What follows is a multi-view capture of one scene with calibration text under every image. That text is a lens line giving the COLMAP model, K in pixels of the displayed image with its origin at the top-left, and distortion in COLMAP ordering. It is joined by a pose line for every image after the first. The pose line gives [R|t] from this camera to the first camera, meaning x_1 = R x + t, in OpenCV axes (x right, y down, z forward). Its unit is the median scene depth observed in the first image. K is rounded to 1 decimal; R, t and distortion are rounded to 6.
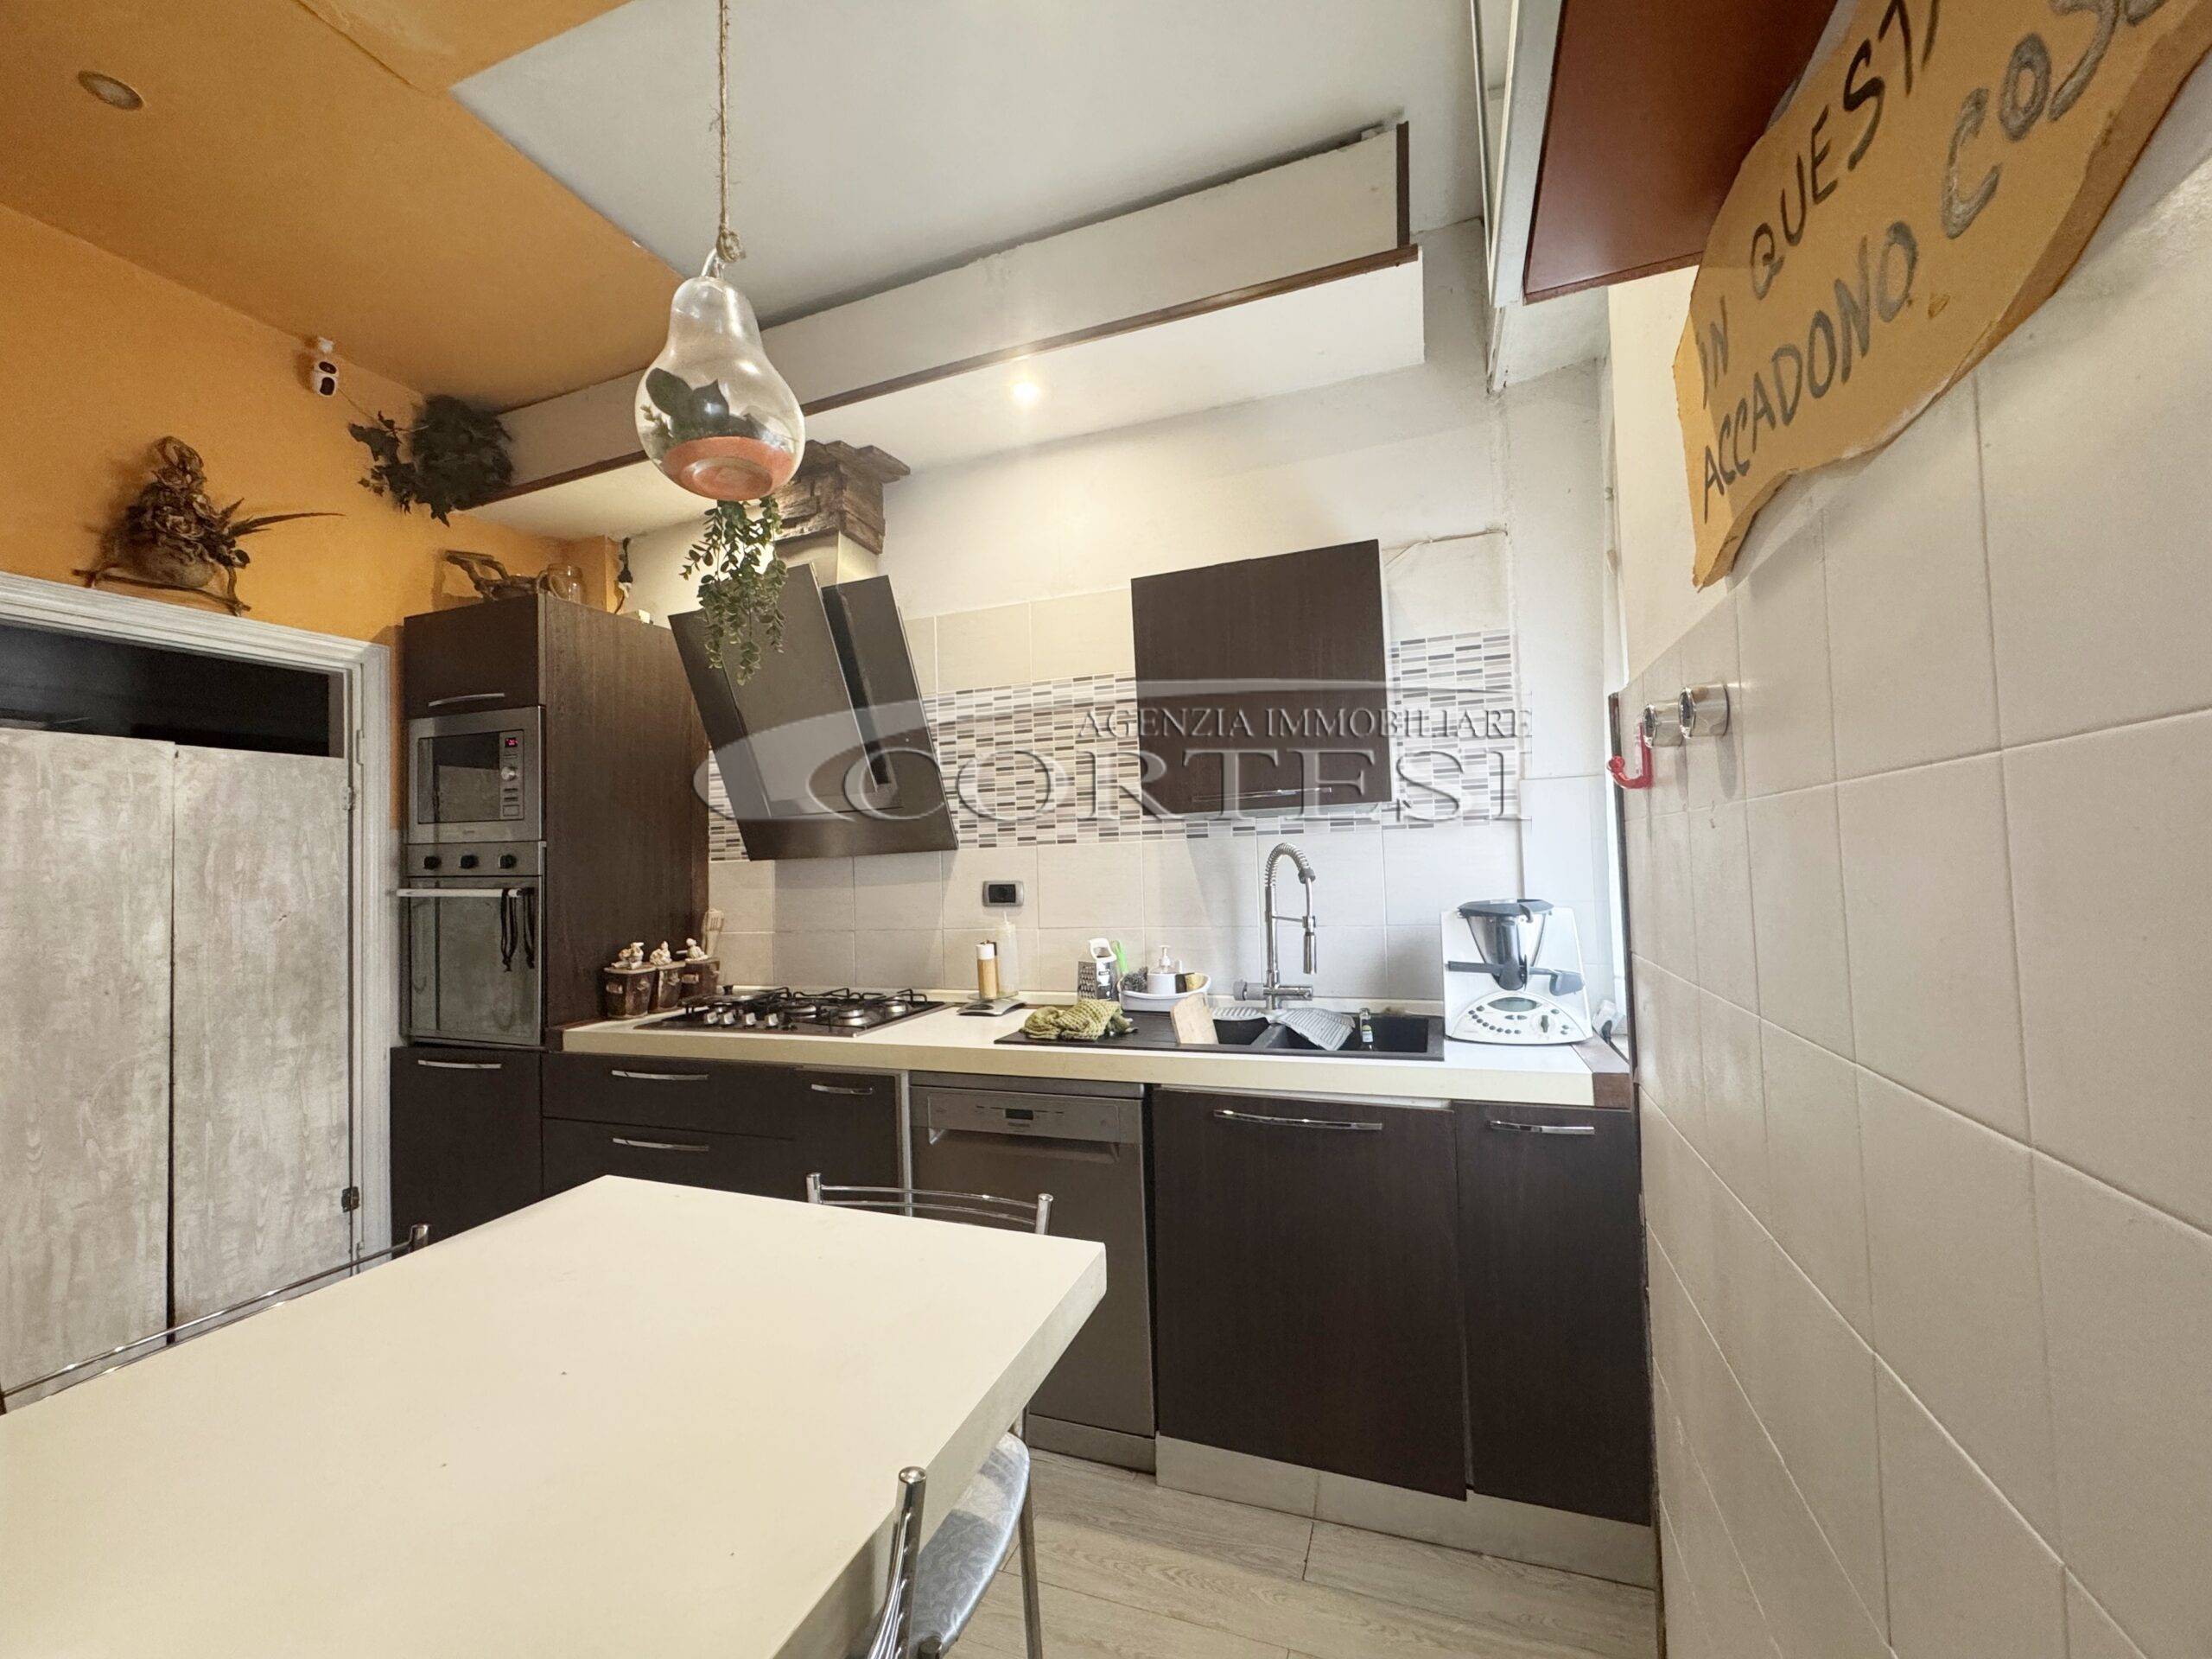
lens RADIAL K [[910.8, 0, 1105.2], [0, 910.8, 827.0], [0, 0, 1]] dist [-0.001282, 0.000135]
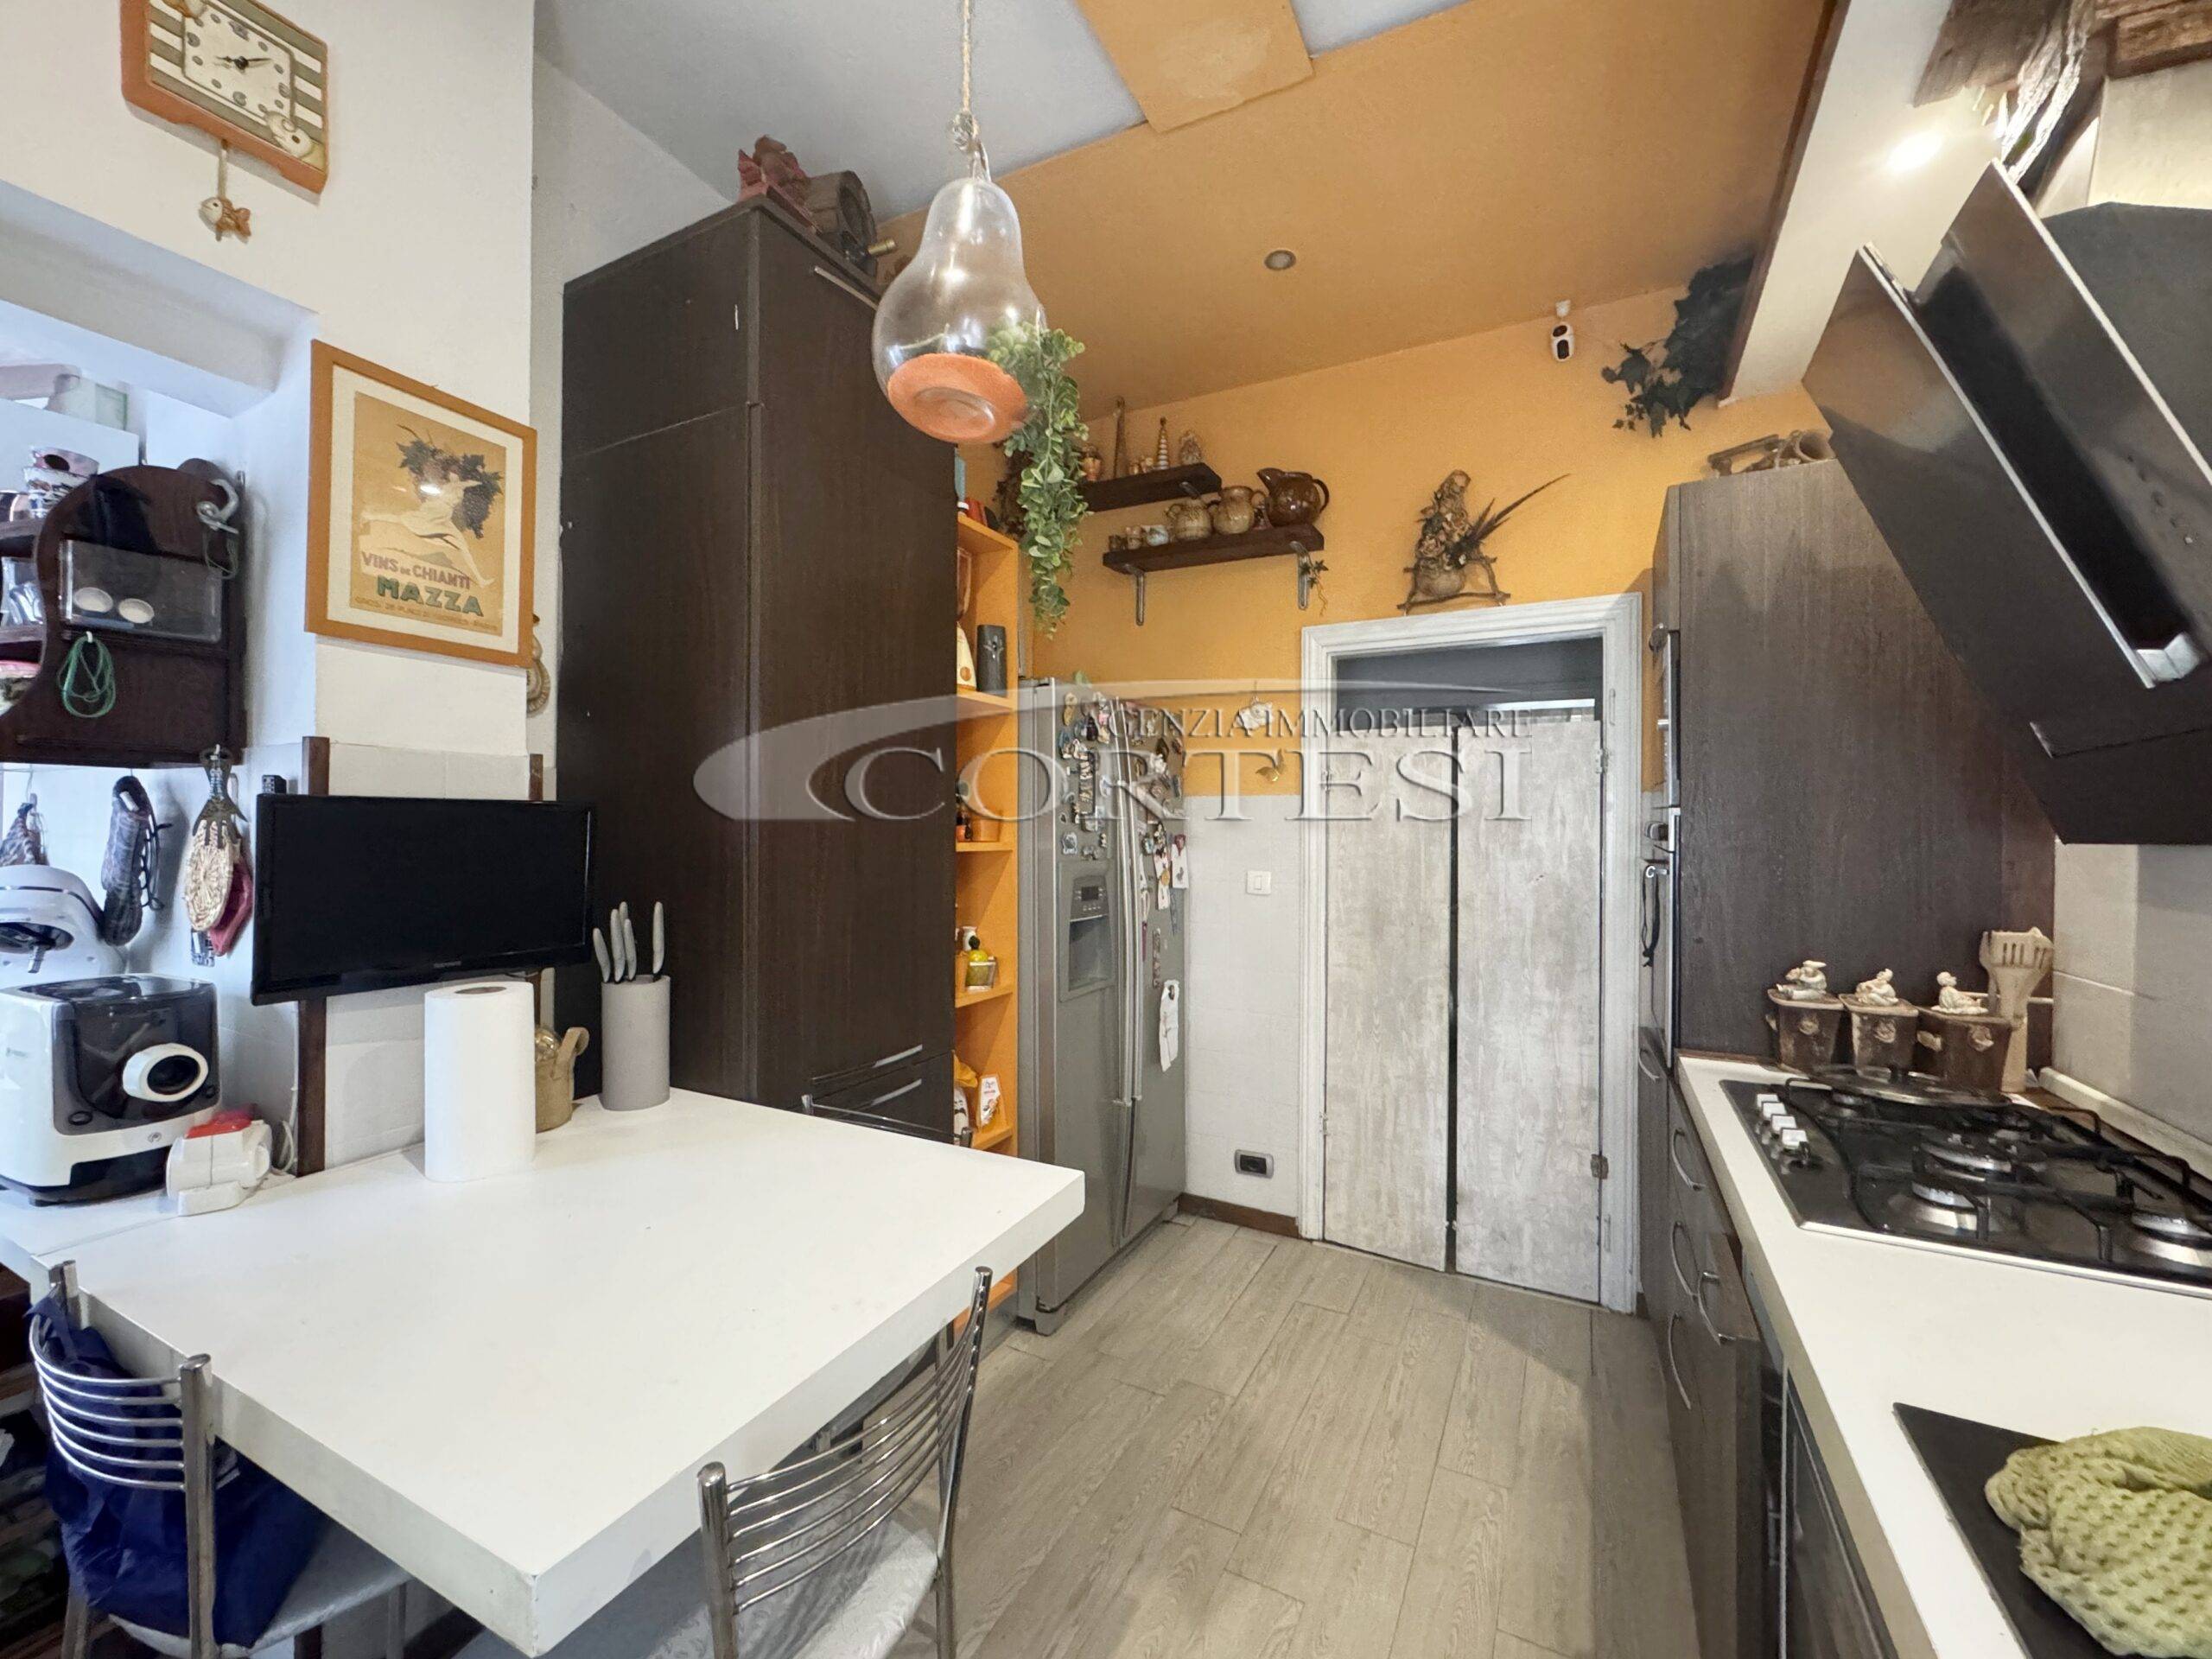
lens RADIAL K [[910.8, 0, 1105.2], [0, 910.8, 827.0], [0, 0, 1]] dist [-0.001282, 0.000135]
pose [[-0.140331, 0.031813, -0.989593, 0.225626], [0.036283, 0.998978, 0.026969, -0.007347], [0.989440, -0.032121, -0.141341, 0.650560]]
